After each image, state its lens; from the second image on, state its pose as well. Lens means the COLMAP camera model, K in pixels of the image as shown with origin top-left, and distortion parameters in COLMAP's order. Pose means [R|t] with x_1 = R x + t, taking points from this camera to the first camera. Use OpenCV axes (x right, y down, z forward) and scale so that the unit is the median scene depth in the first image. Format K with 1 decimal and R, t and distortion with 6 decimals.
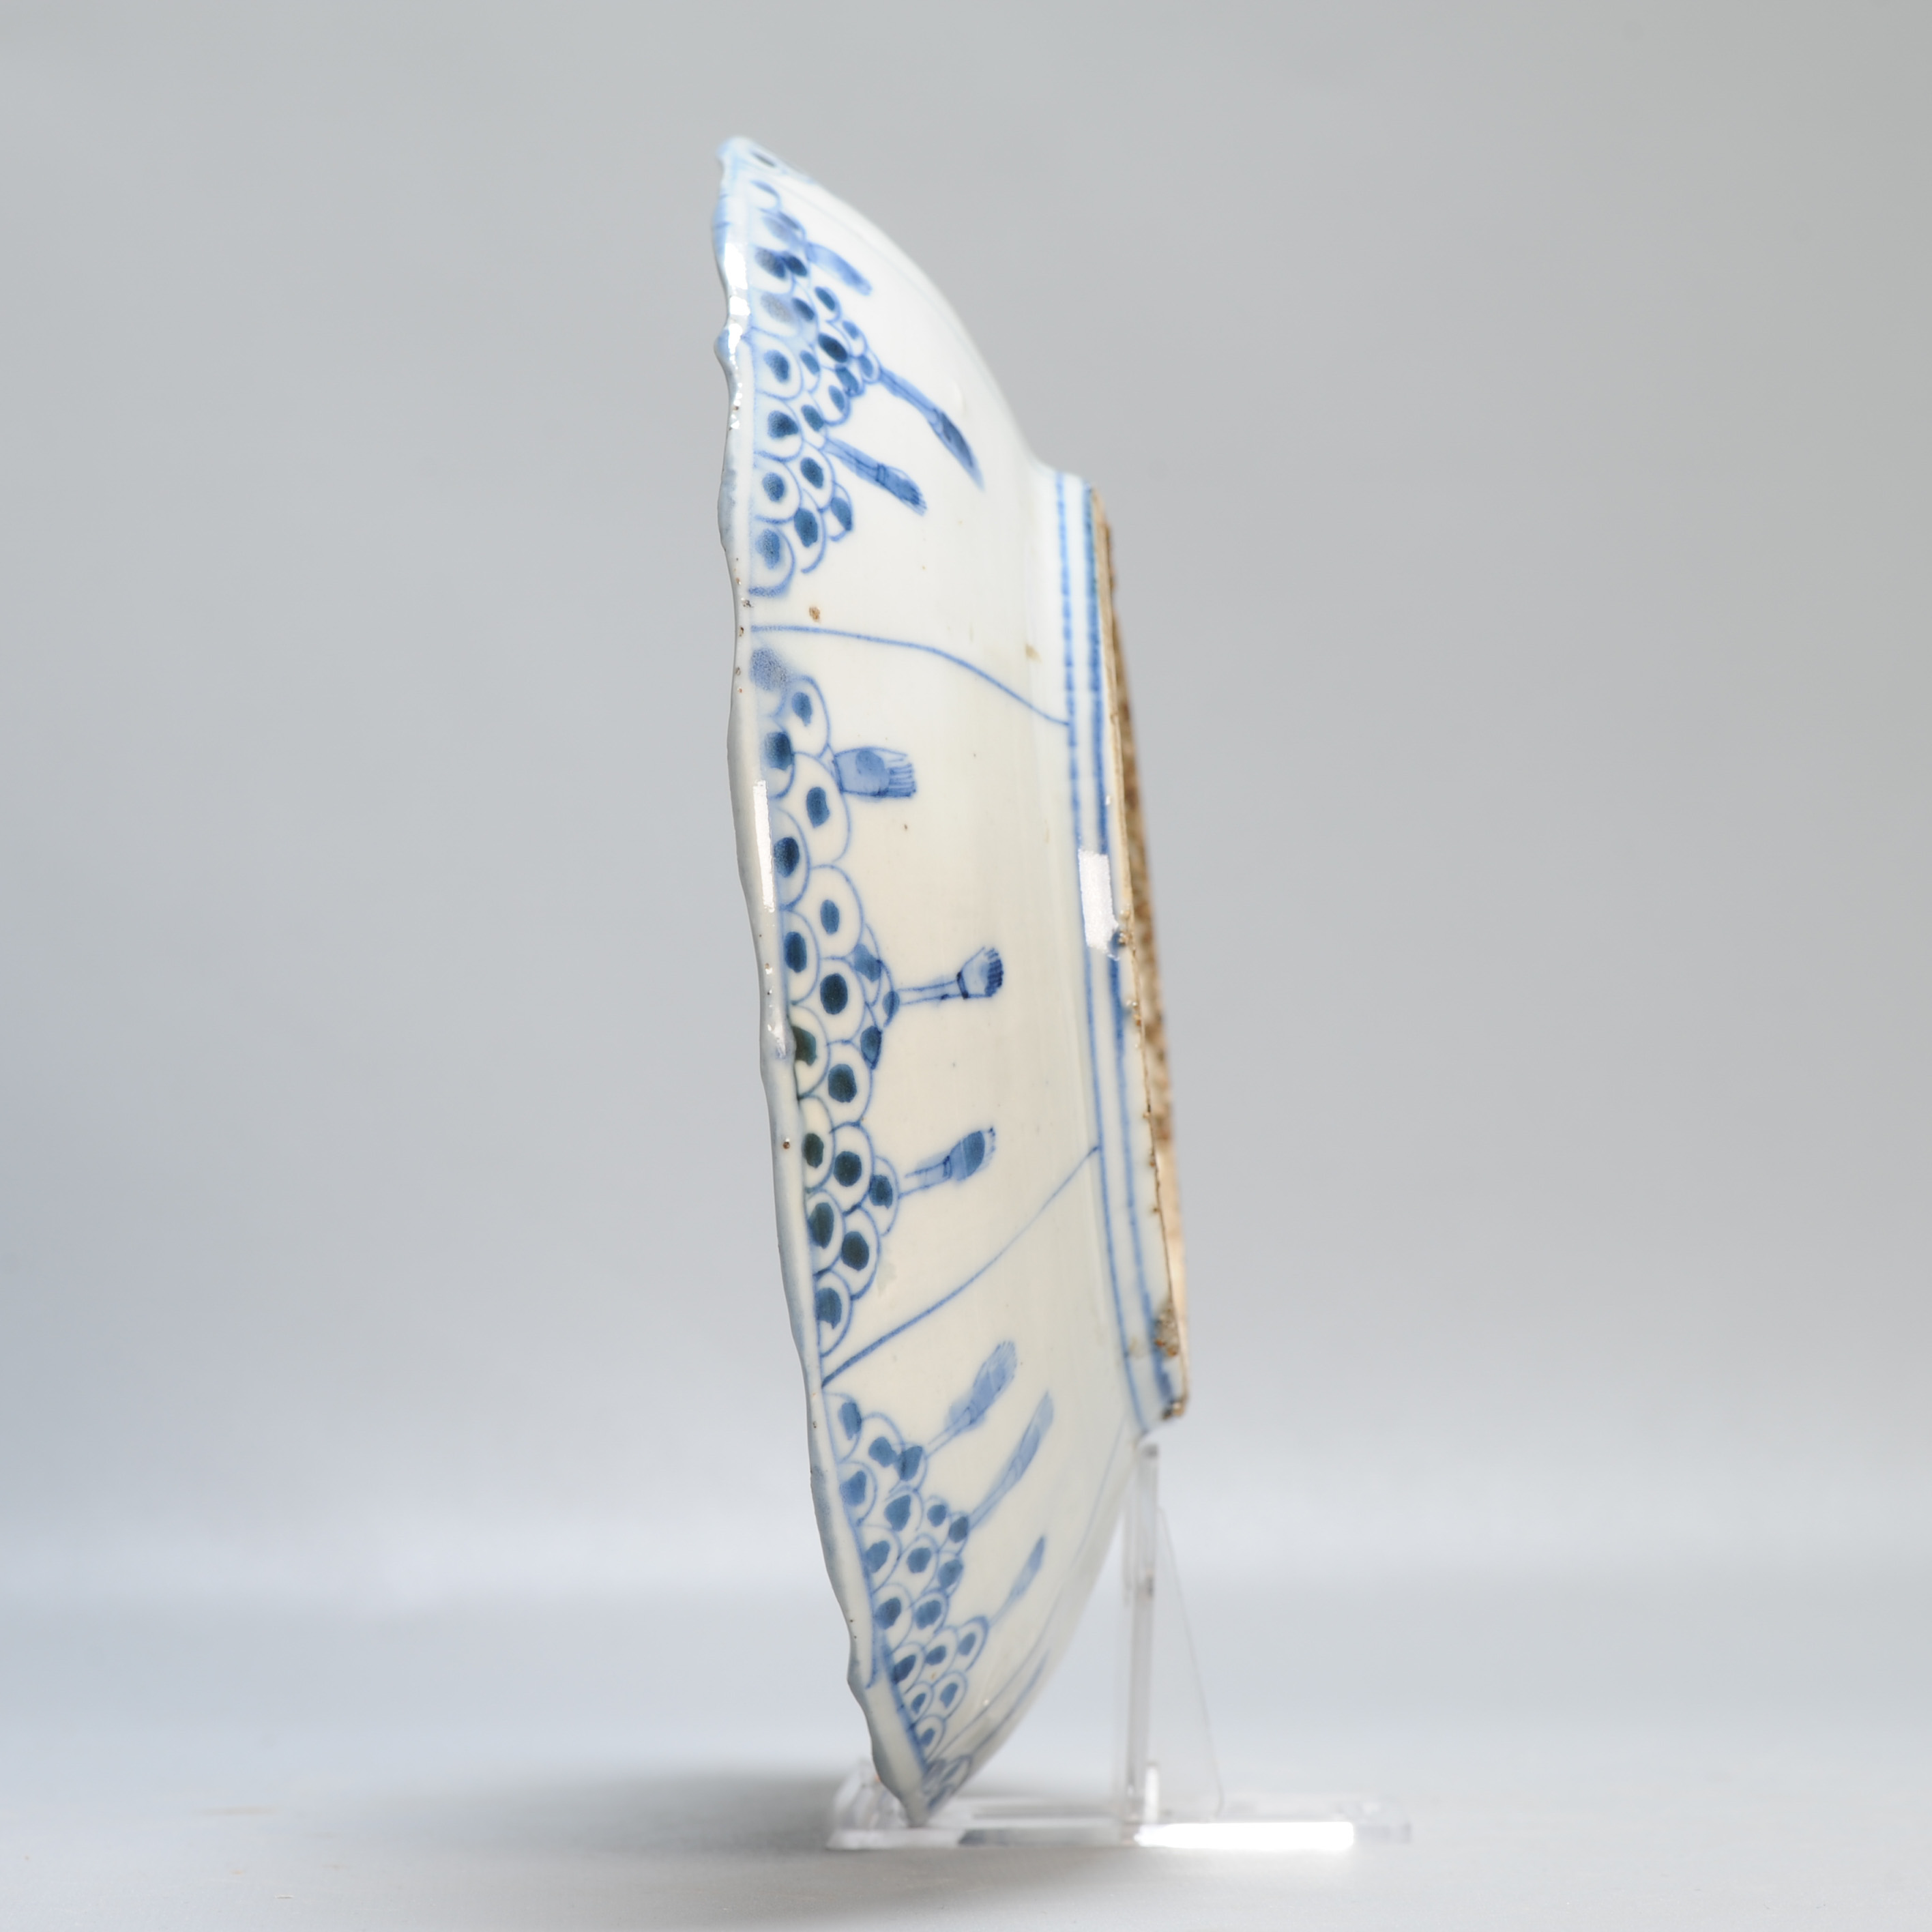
lens RADIAL K [[9266.9, 0, 964.0], [0, 9266.9, 971.2], [0, 0, 1]] dist [-0.082549, 0.000000]
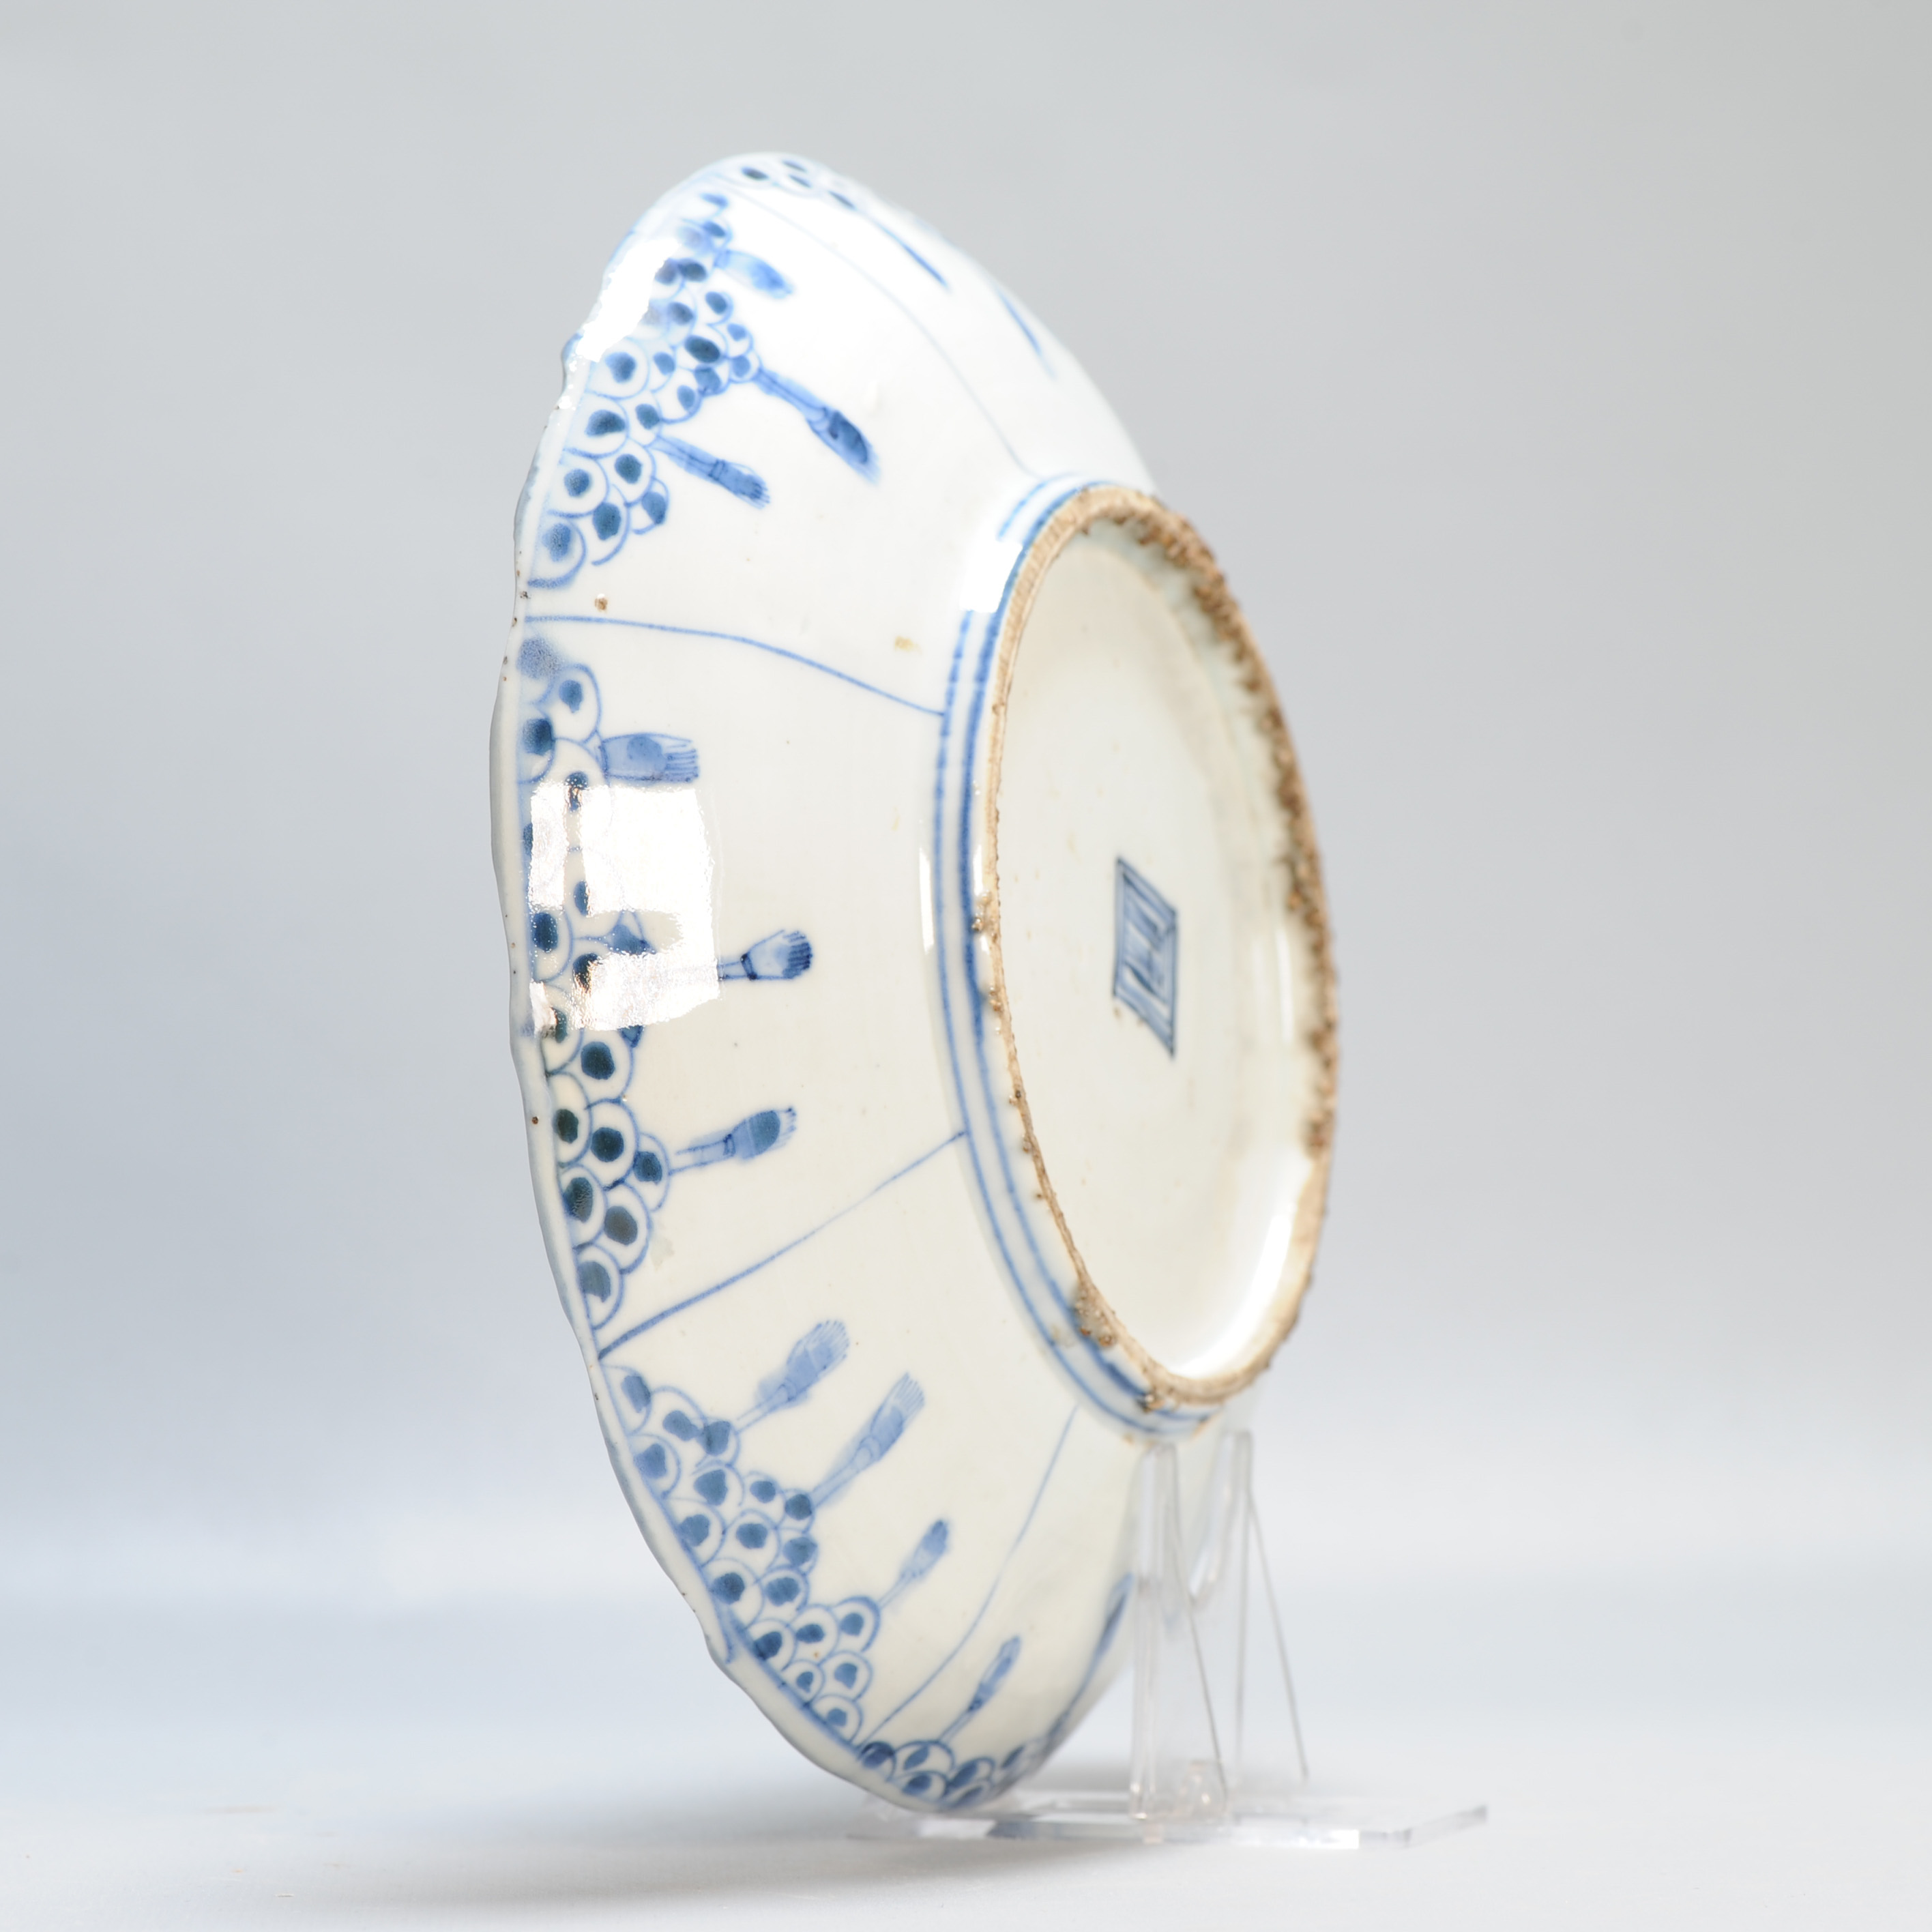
lens RADIAL K [[9266.9, 0, 967.9], [0, 9266.9, 964.3], [0, 0, 1]] dist [-0.082549, 0.000000]
pose [[0.936517, -0.009053, -0.350506, 0.377845], [-0.000158, 0.999656, -0.026243, 0.027869], [0.350623, 0.024633, 0.936193, 0.056225]]
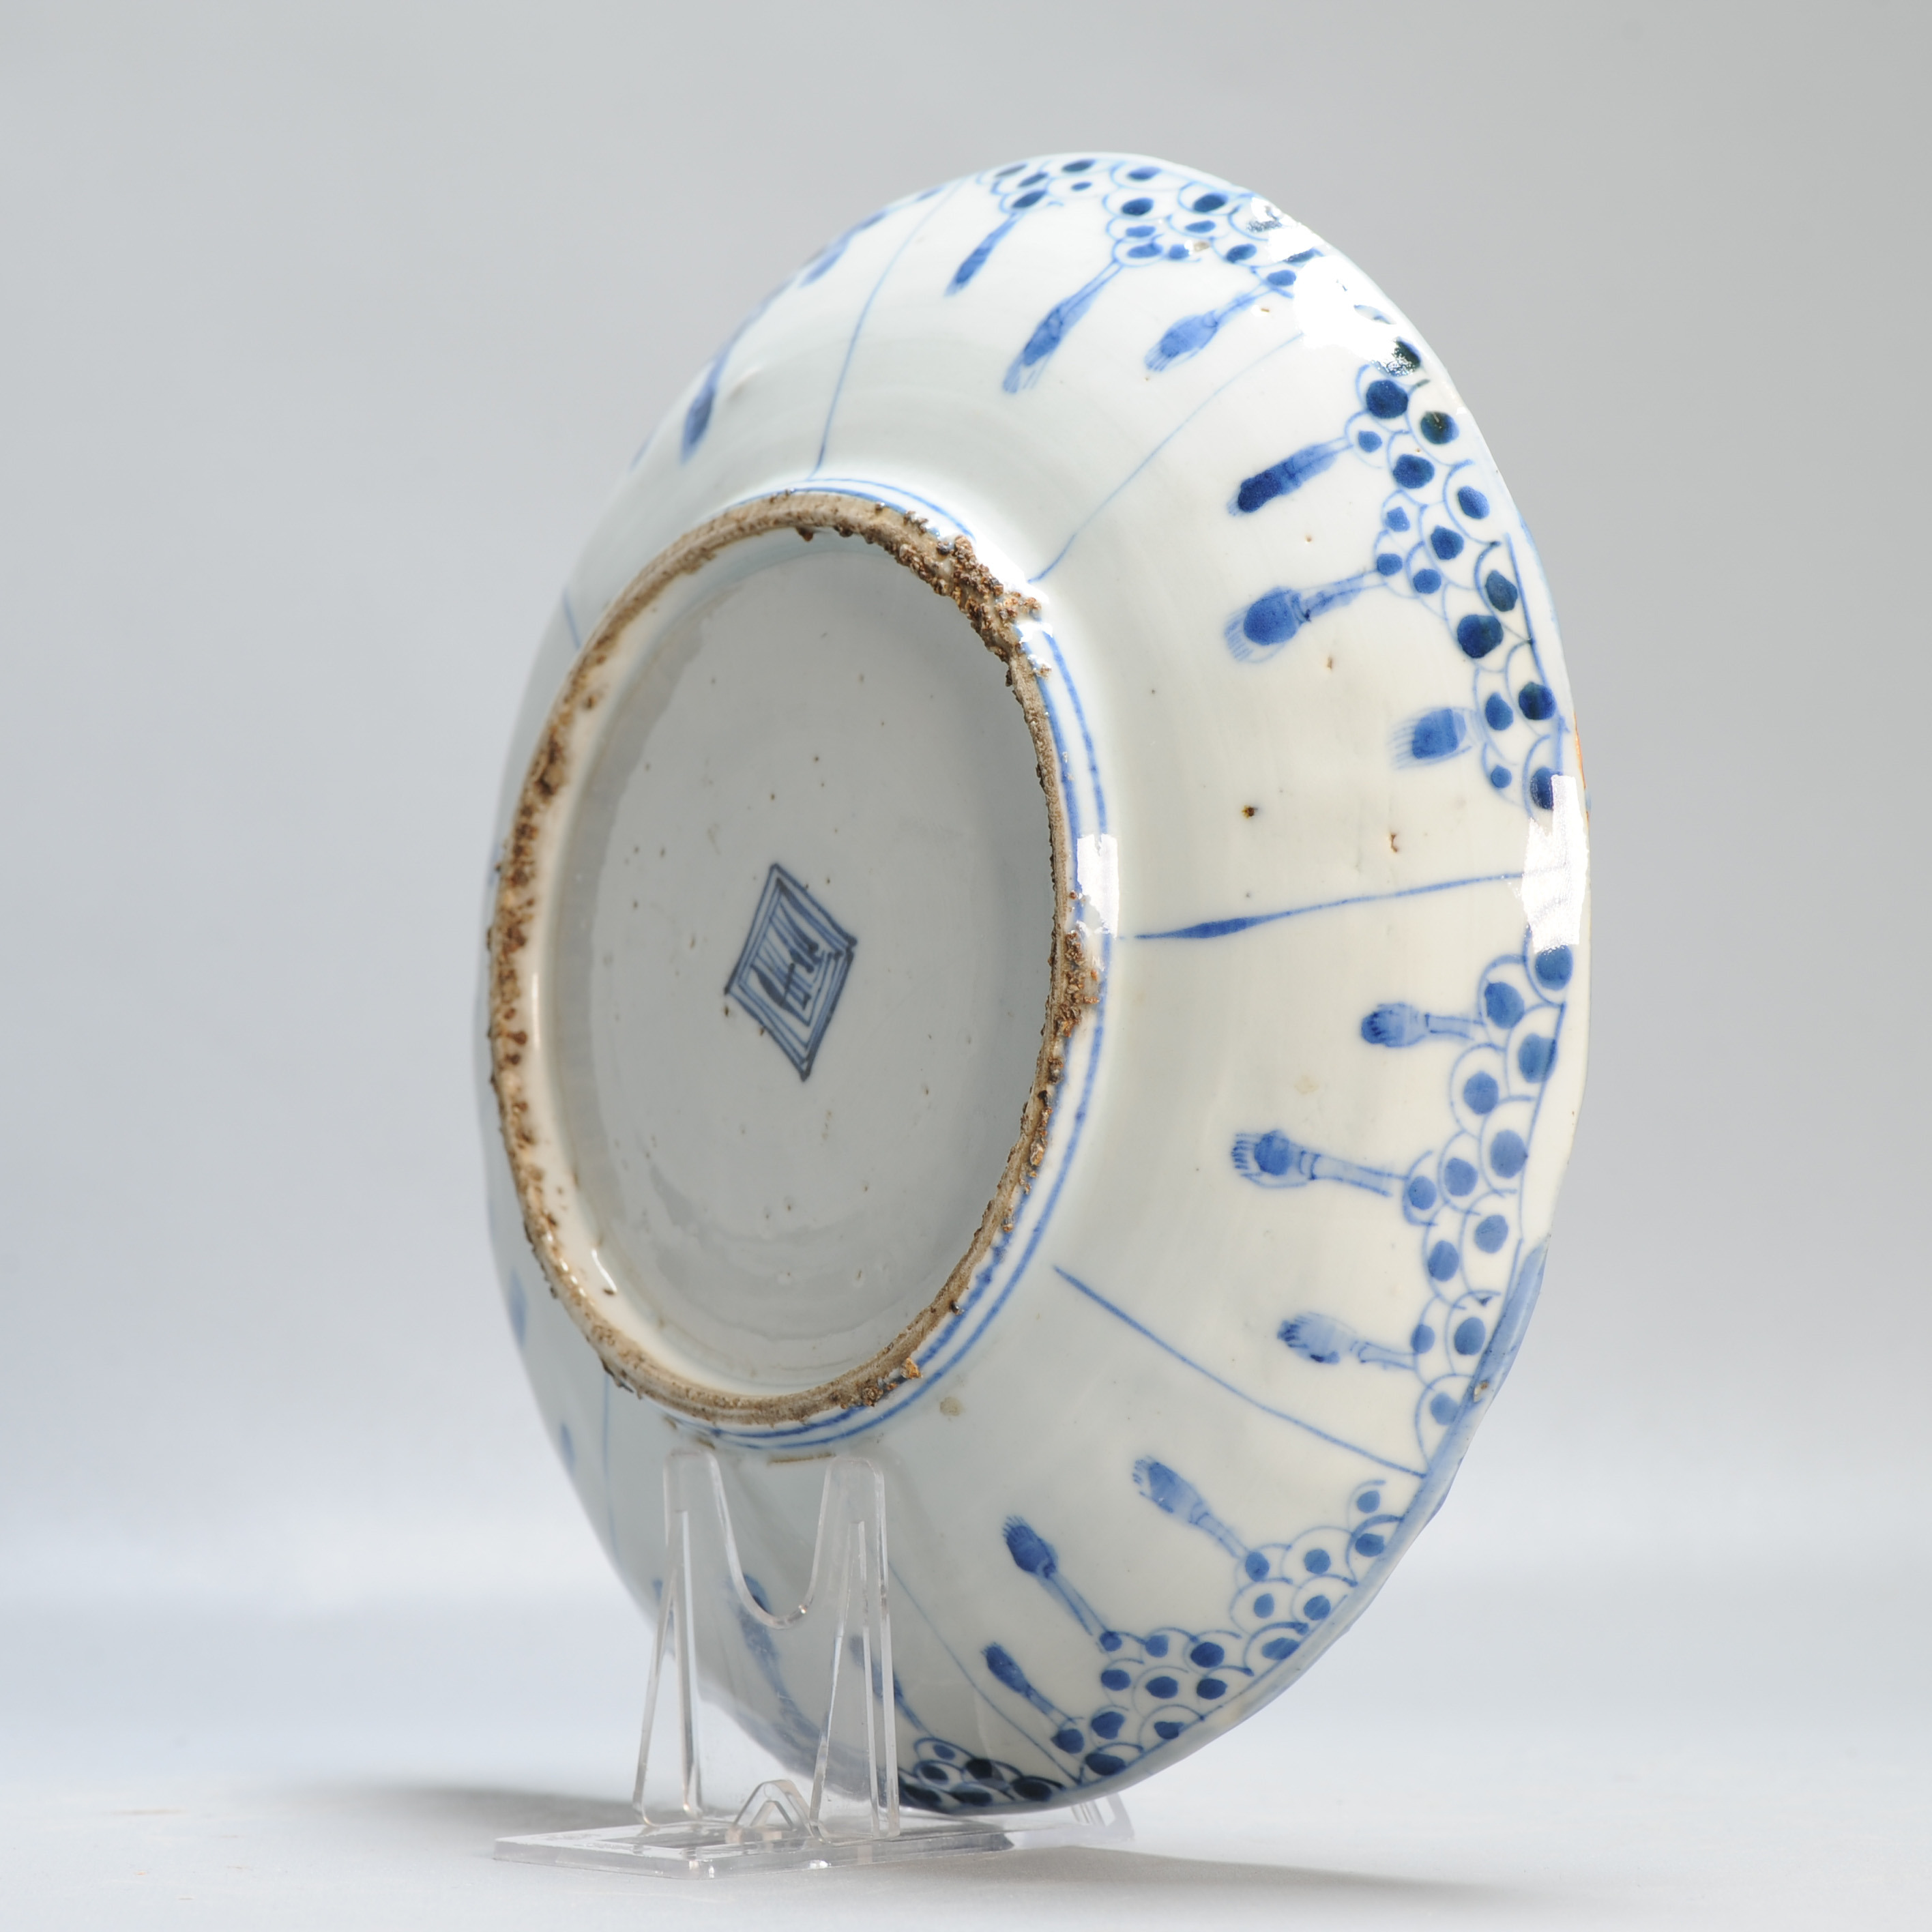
lens RADIAL K [[9266.9, 0, 964.6], [0, 9266.9, 969.4], [0, 0, 1]] dist [-0.082549, 0.000000]
pose [[-0.753972, 0.029268, -0.656255, 0.704803], [-0.101802, 0.981732, 0.160744, -0.175576], [0.648971, 0.188004, -0.737219, 1.878899]]
